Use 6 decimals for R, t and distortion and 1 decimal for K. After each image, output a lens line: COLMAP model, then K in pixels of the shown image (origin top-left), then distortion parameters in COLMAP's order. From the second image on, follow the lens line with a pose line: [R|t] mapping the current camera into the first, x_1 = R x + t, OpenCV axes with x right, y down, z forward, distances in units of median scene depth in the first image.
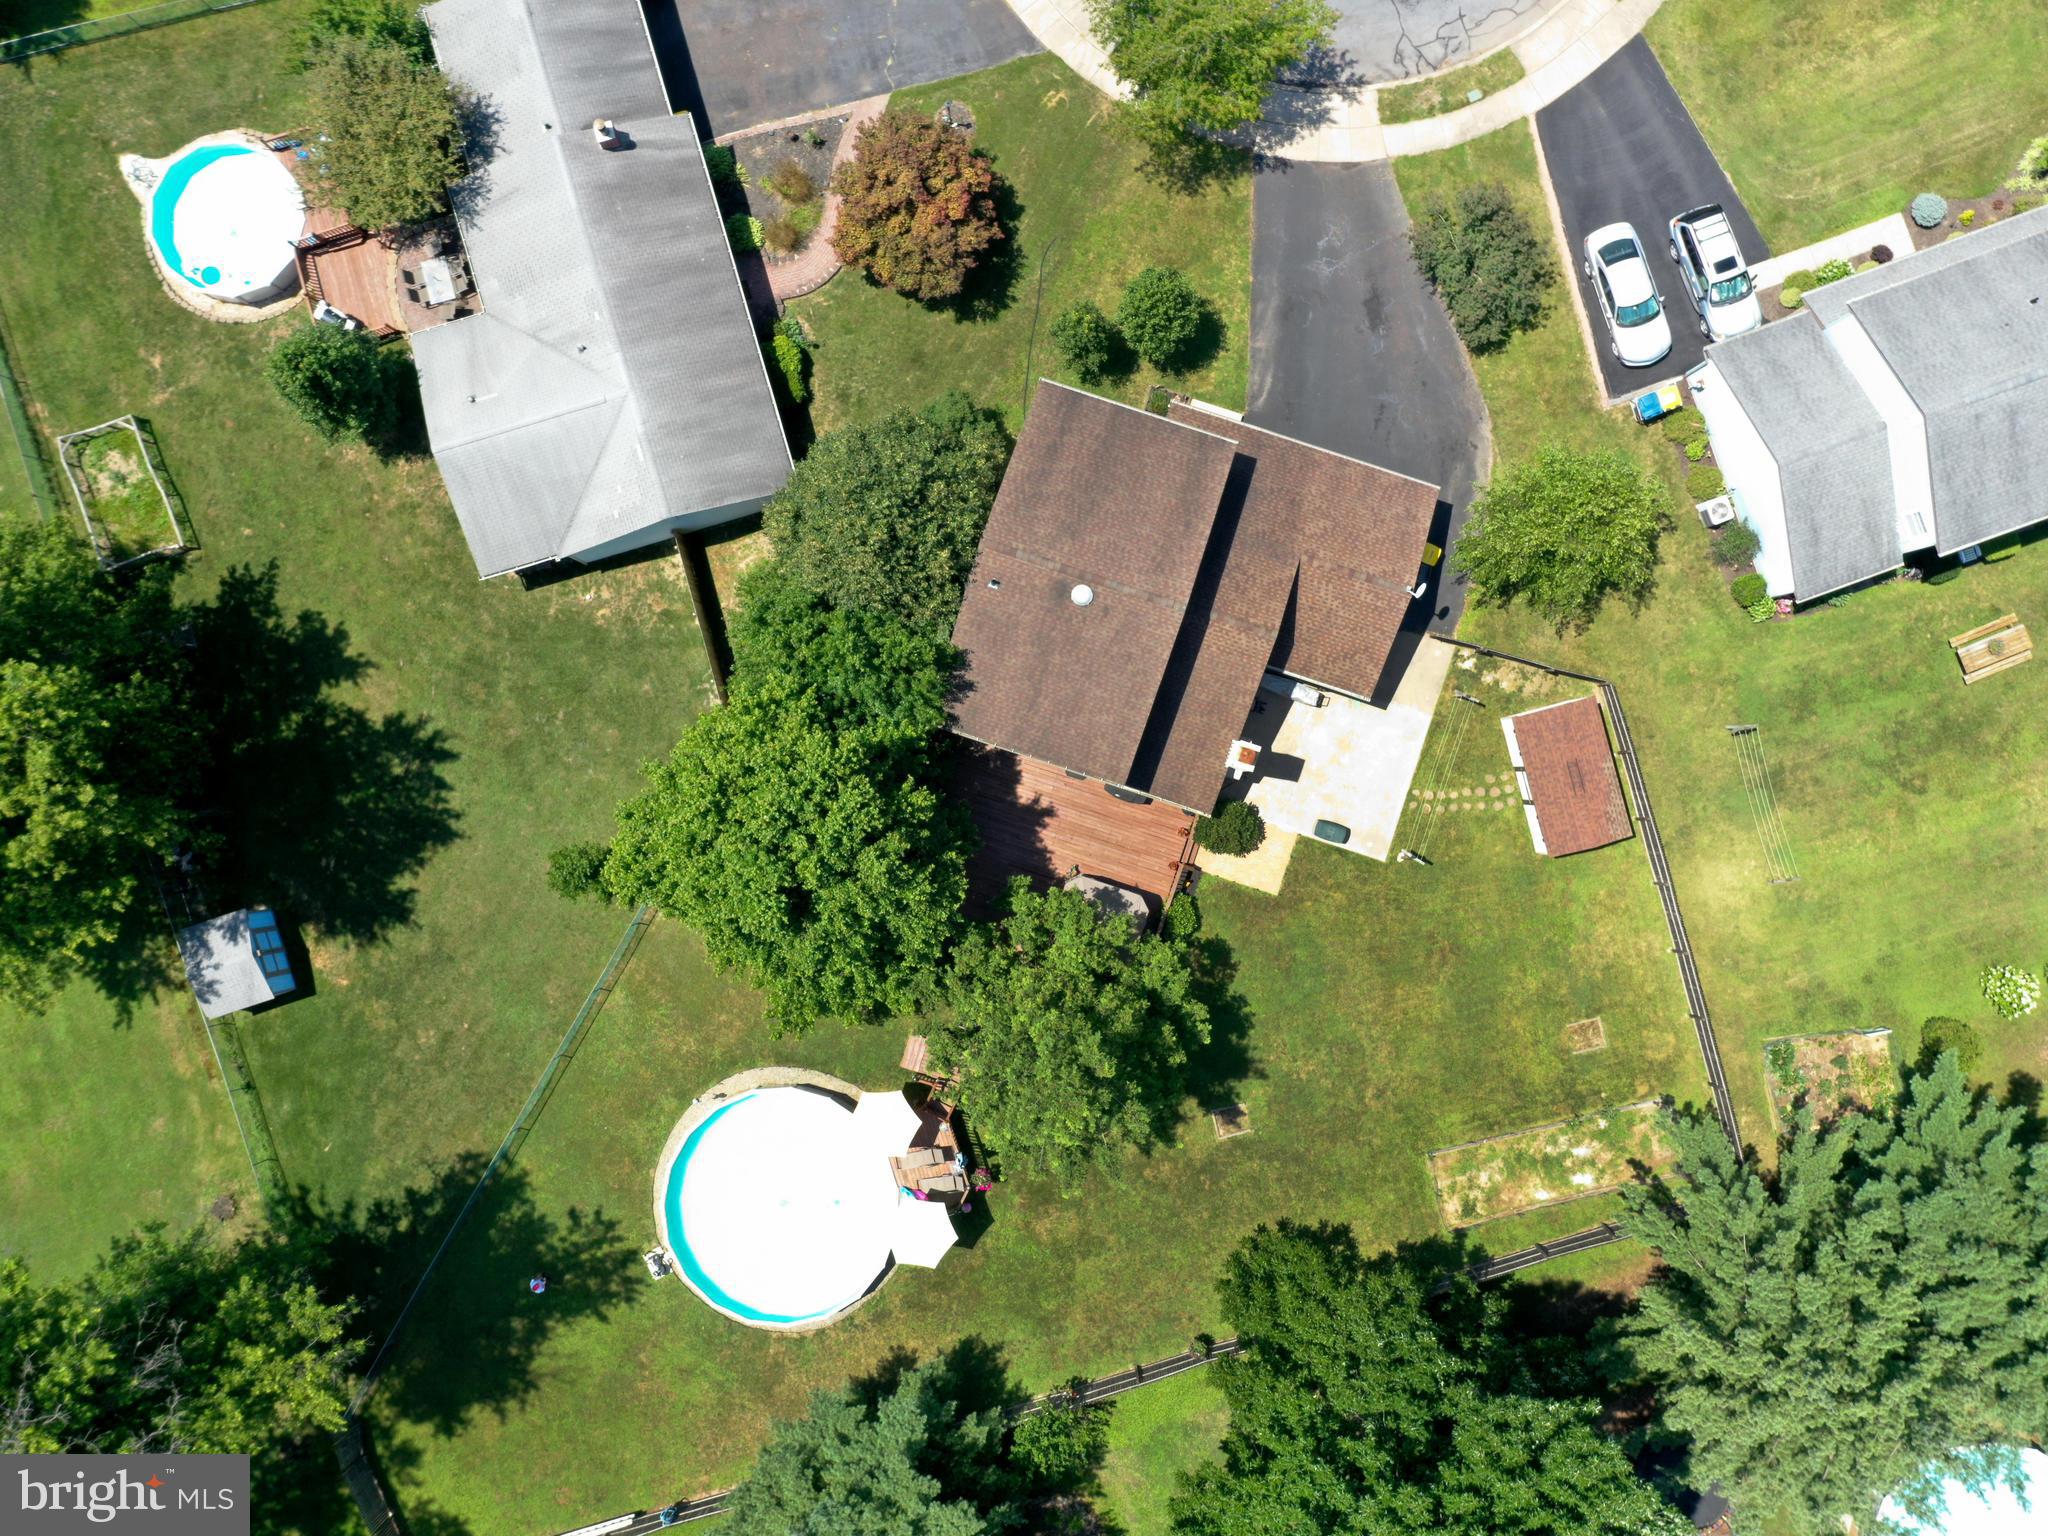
lens RADIAL K [[1820.6, 0, 1024.0], [0, 1820.6, 768.0], [0, 0, 1]] dist [0.005868, -0.000928]
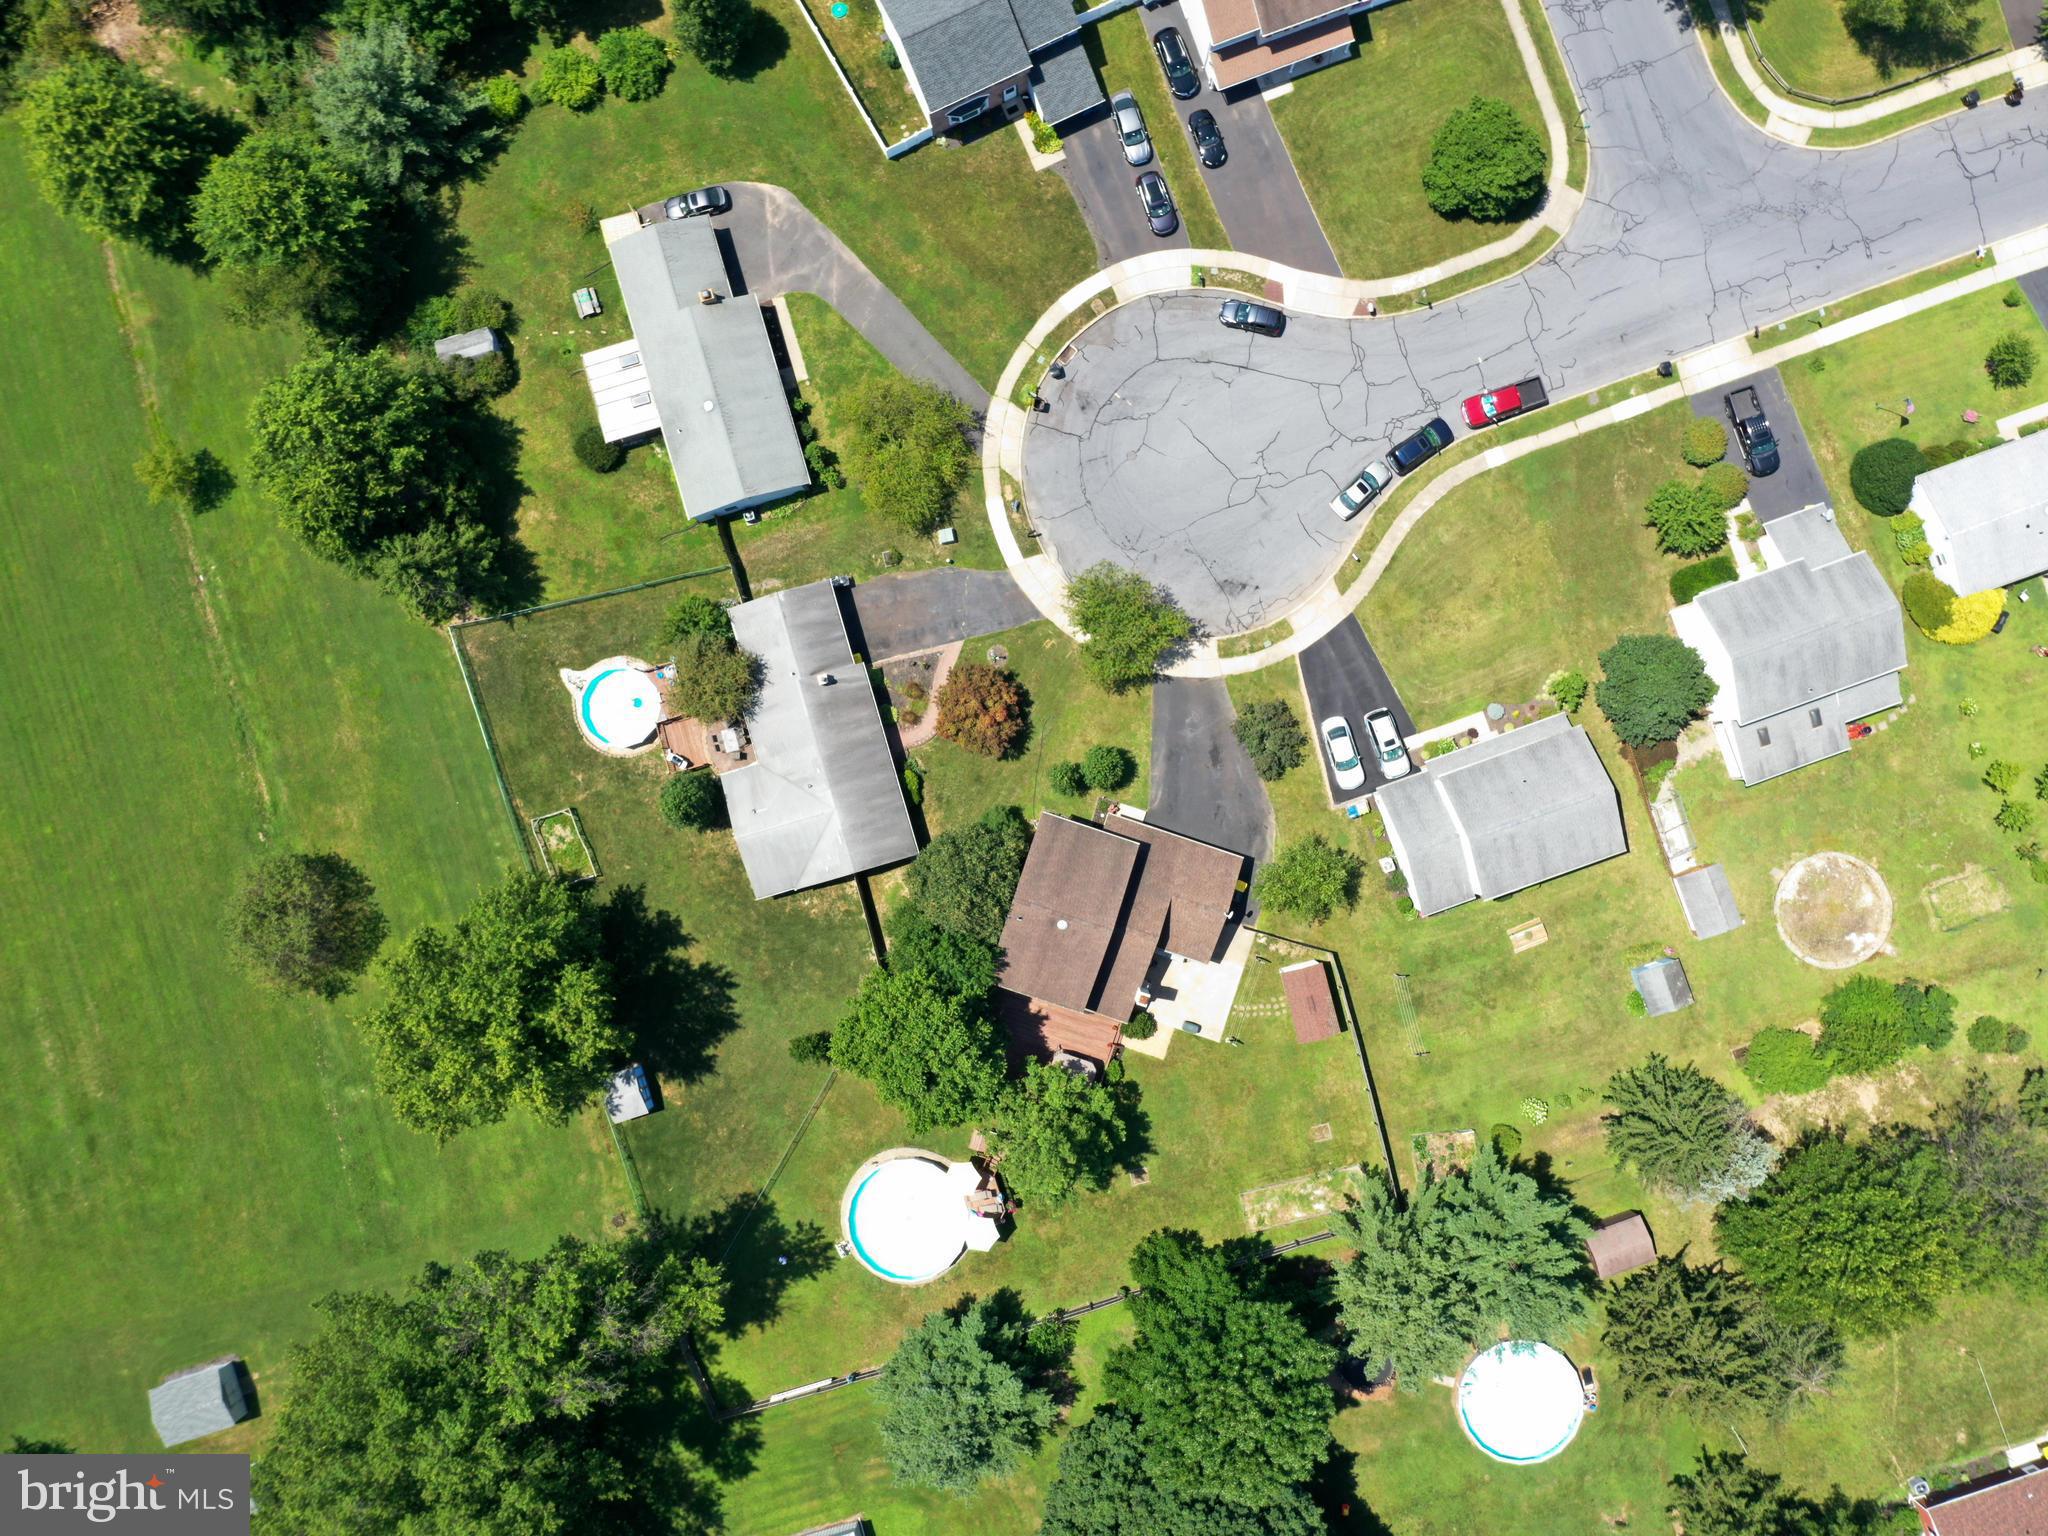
lens RADIAL K [[1820.6, 0, 1024.0], [0, 1820.6, 768.0], [0, 0, 1]] dist [0.005868, -0.000928]
pose [[0.999988, 0.002114, 0.004515, -0.019012], [-0.002098, 0.999991, -0.003638, -0.235124], [-0.004522, 0.003629, 0.999983, -0.945940]]
